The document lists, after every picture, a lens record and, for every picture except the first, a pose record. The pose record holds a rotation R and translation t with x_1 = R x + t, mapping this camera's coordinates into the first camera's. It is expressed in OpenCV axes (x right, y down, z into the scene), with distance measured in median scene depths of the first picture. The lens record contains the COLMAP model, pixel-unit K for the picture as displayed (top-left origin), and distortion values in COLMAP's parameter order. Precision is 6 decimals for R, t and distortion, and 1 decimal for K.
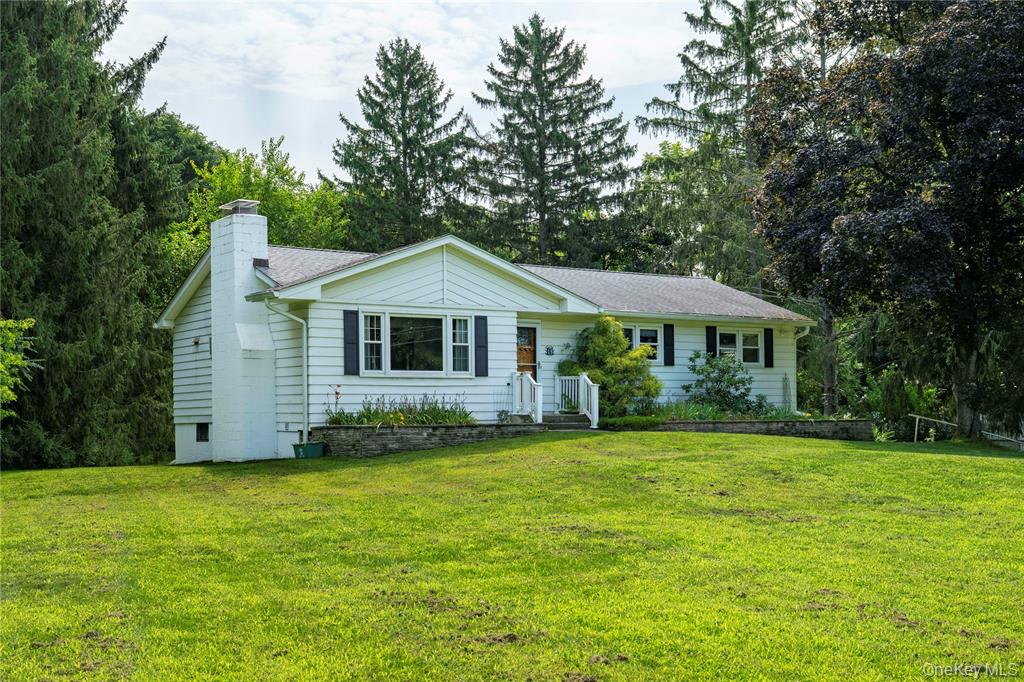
lens RADIAL K [[1247.2, 0, 508.1], [0, 1247.2, 342.8], [0, 0, 1]] dist [0.043847, 0.000000]
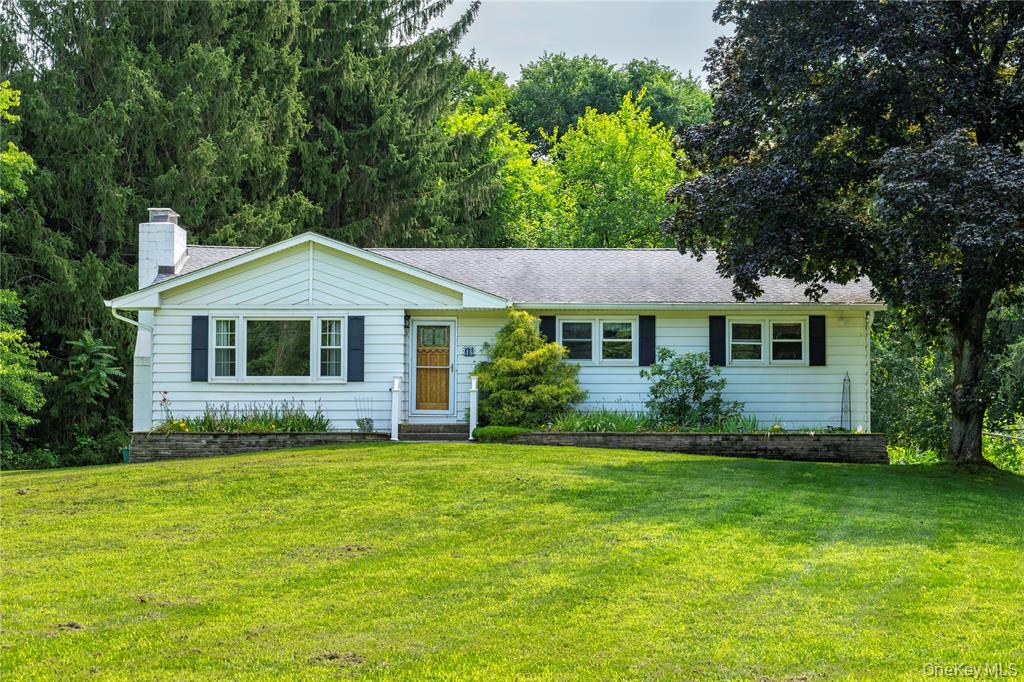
lens RADIAL K [[1728.8, 0, 515.1], [0, 1728.8, 338.4], [0, 0, 1]] dist [-0.061162, 0.000000]
pose [[0.822424, -0.019097, -0.568554, 0.811113], [0.023656, 0.999720, 0.000639, -0.003011], [0.568383, -0.013975, 0.822645, 0.015818]]
